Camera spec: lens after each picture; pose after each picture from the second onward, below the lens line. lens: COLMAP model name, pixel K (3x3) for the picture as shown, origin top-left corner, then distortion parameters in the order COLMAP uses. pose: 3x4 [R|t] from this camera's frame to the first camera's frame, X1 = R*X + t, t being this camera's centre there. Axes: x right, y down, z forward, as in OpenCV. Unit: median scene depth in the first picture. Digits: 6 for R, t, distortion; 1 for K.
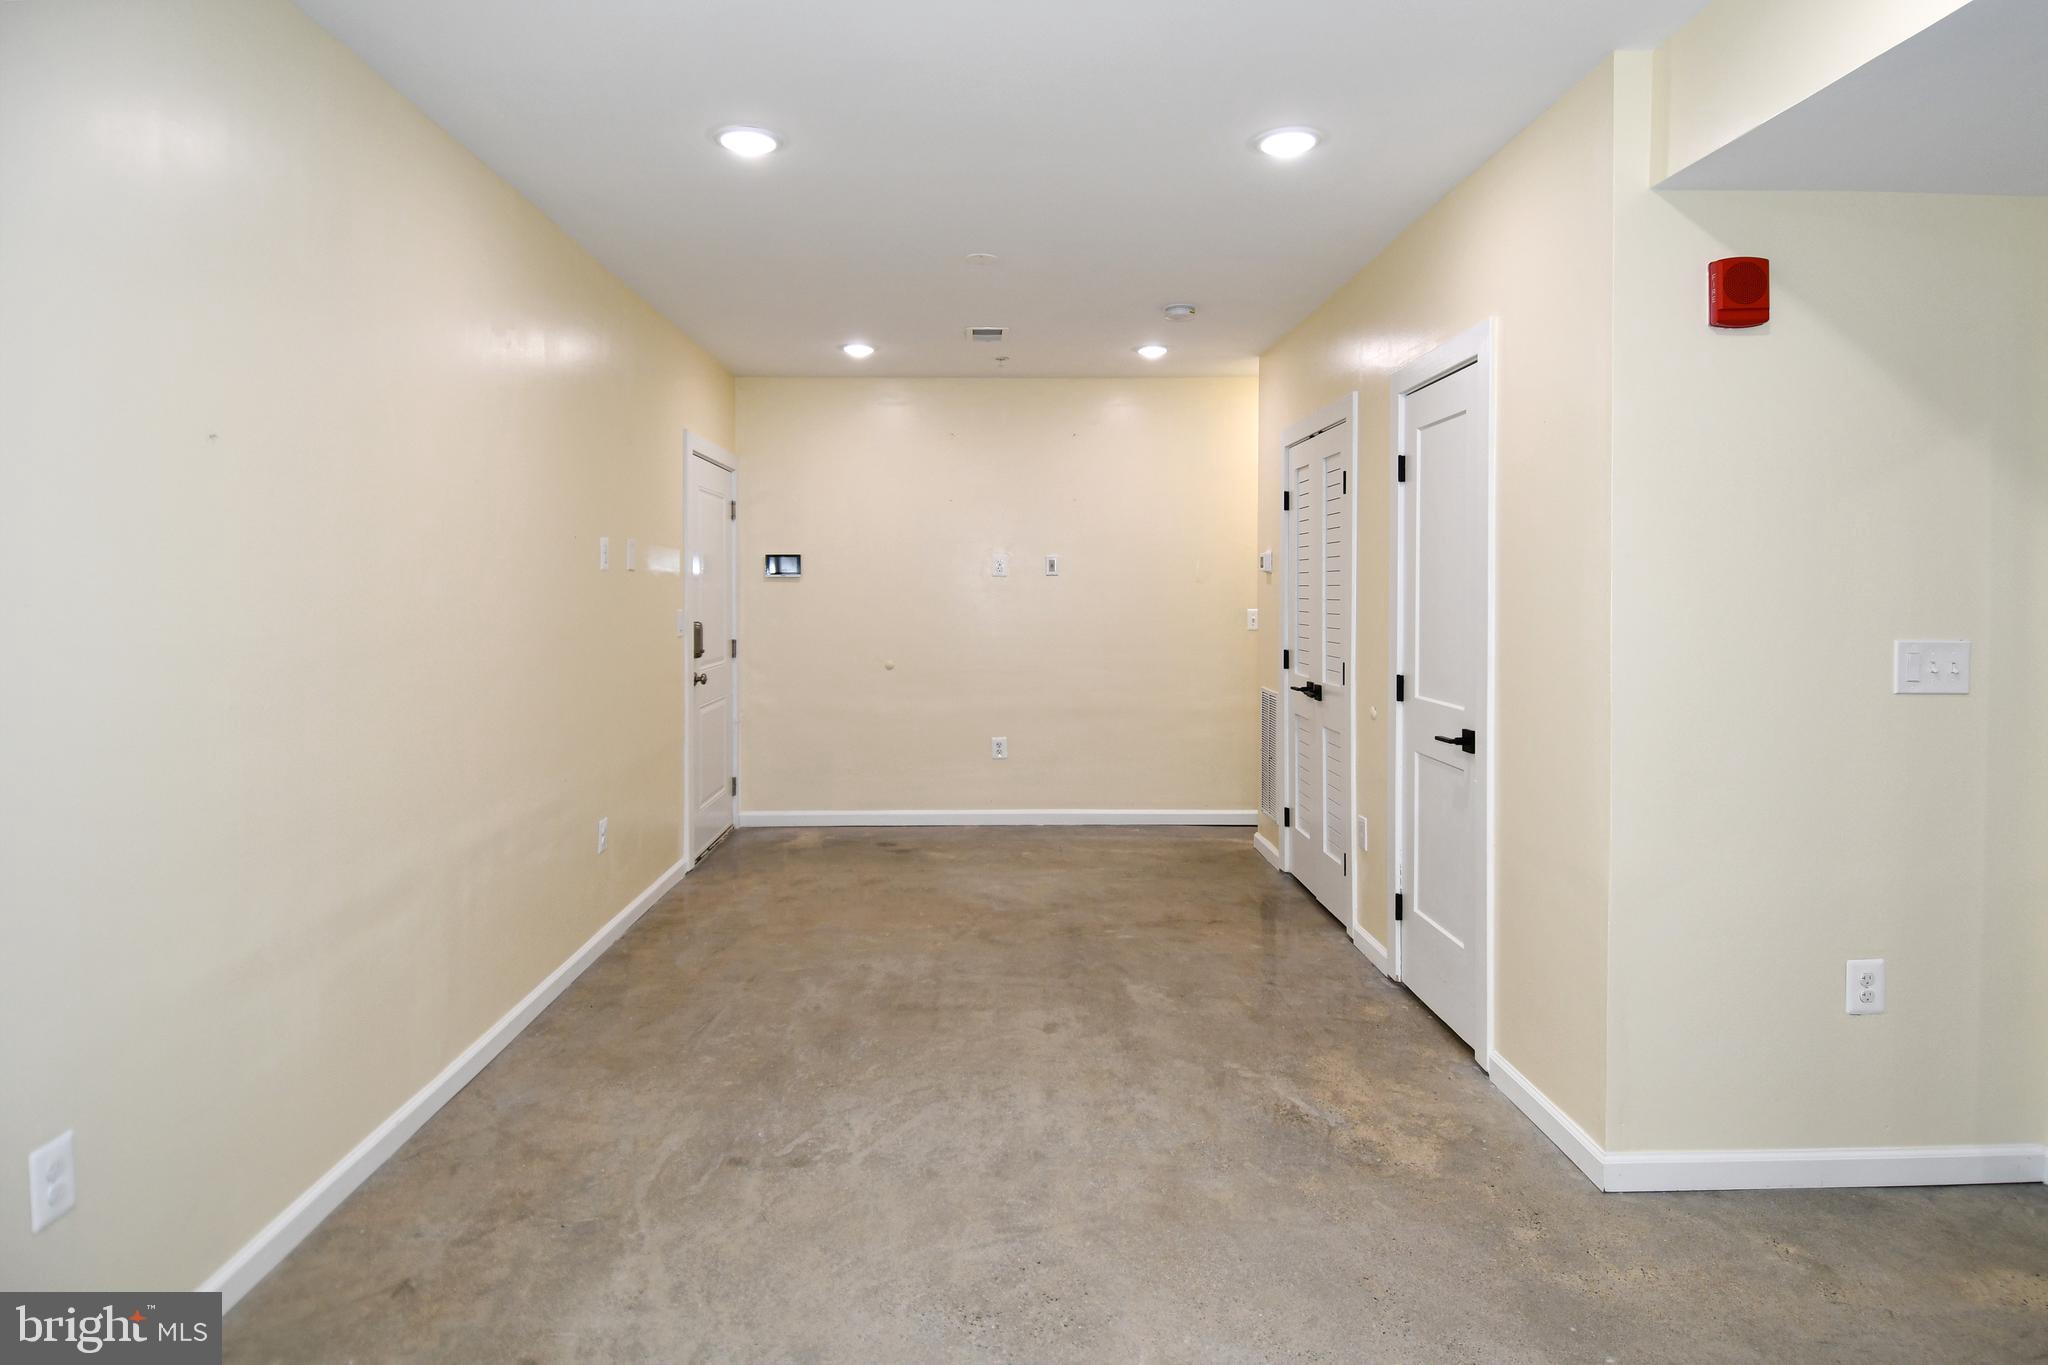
lens RADIAL K [[1122.2, 0, 999.4], [0, 1122.2, 595.7], [0, 0, 1]] dist [0.036848, -0.029692]
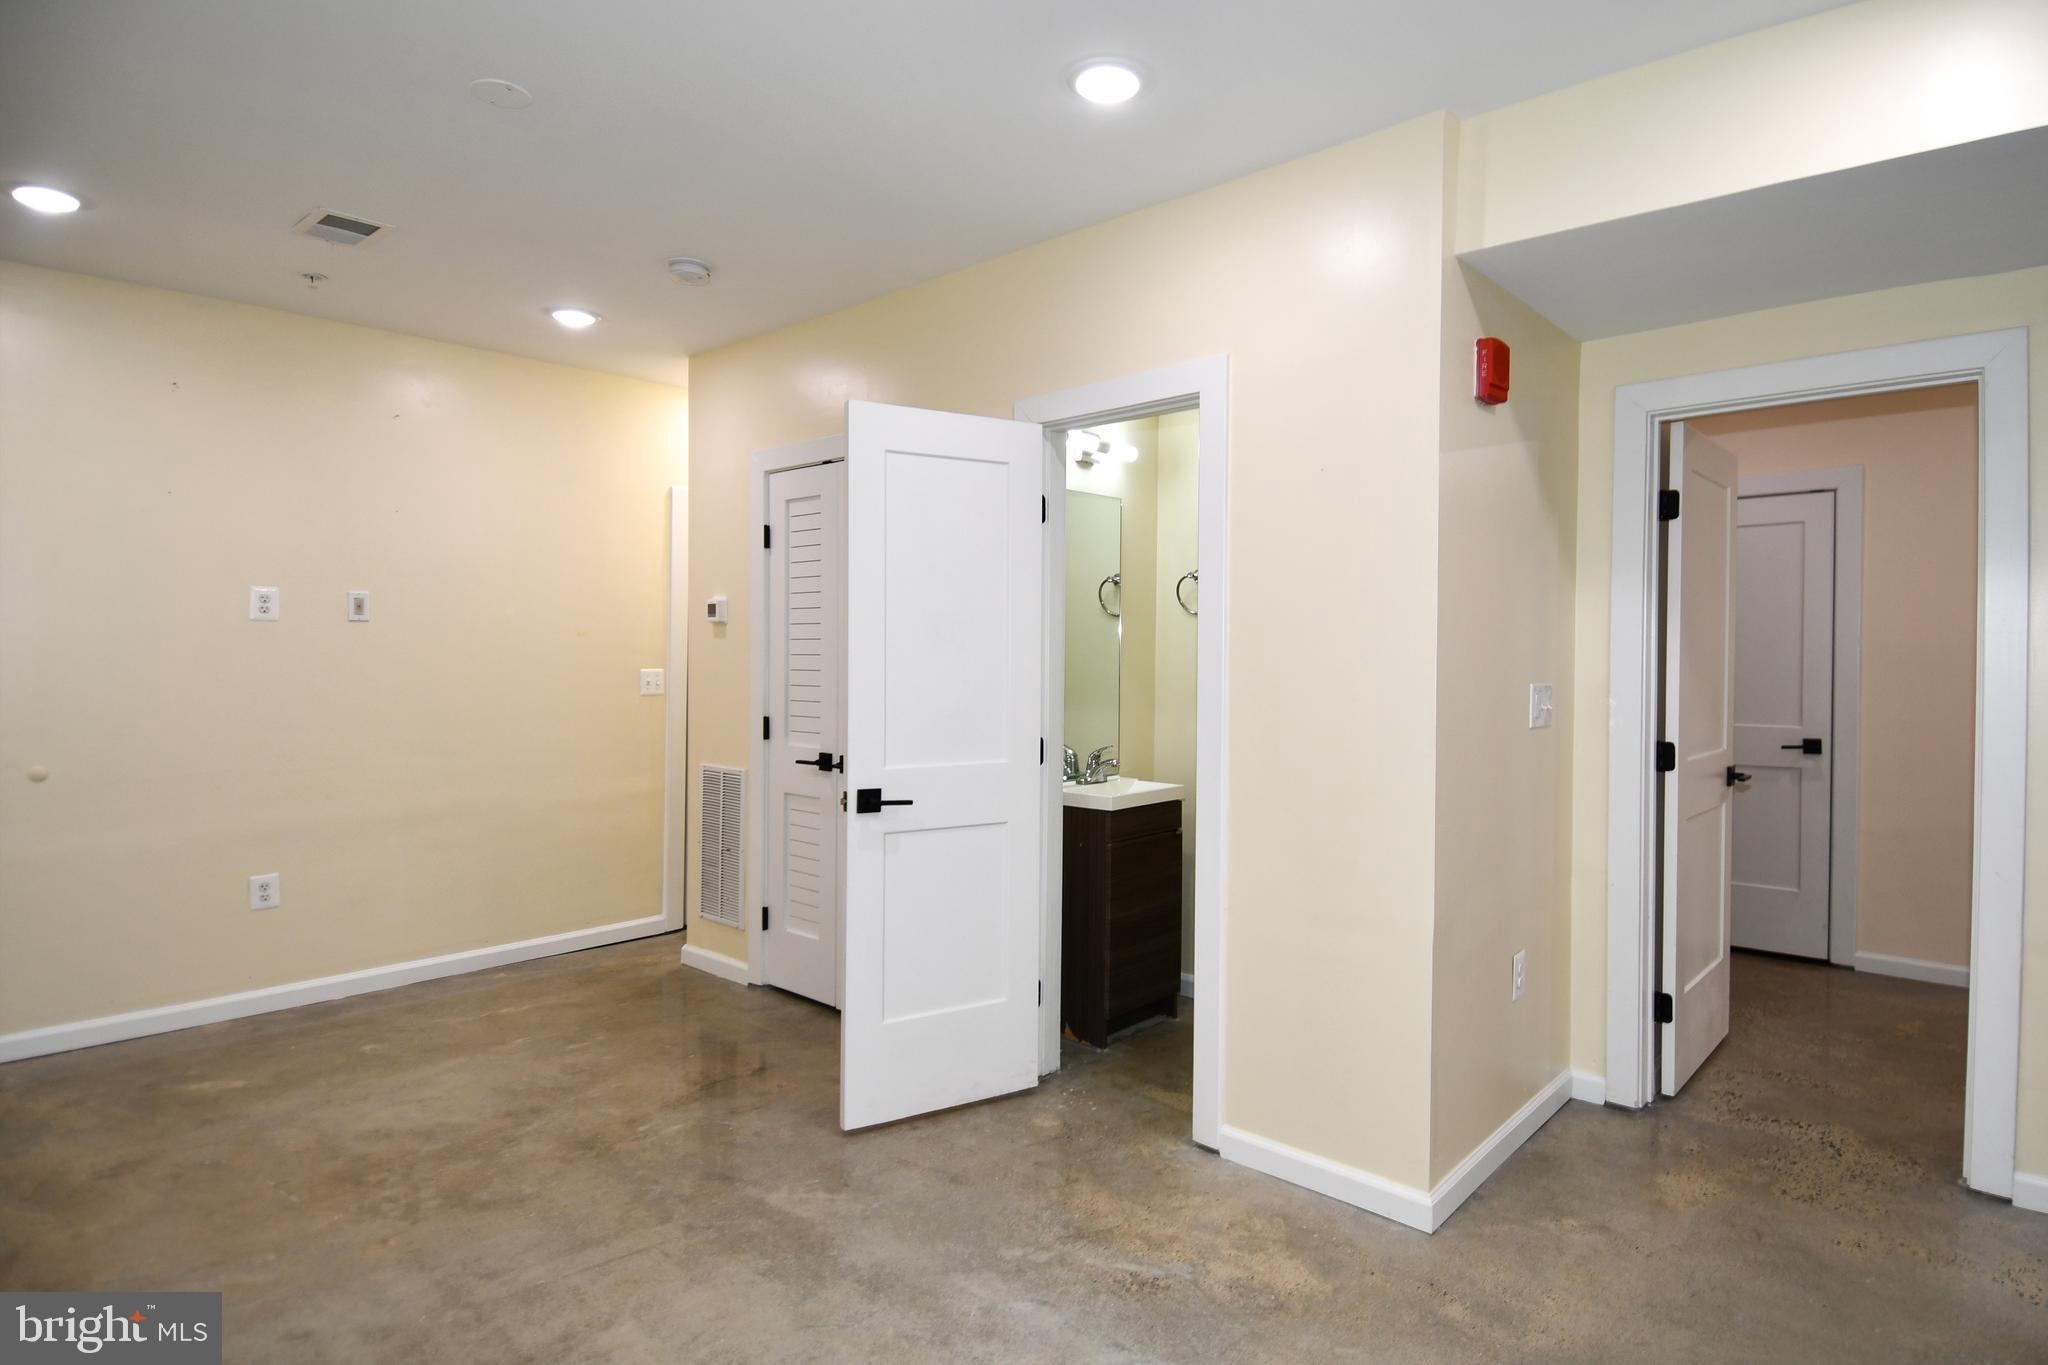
lens RADIAL K [[1108.8, 0, 1108.0], [0, 1108.8, 658.3], [0, 0, 1]] dist [0.051588, -0.056841]
pose [[0.656130, -0.000367, 0.754648, -0.286880], [0.001630, 0.999998, -0.000930, 0.008876], [-0.754646, 0.001840, 0.656129, 0.391412]]
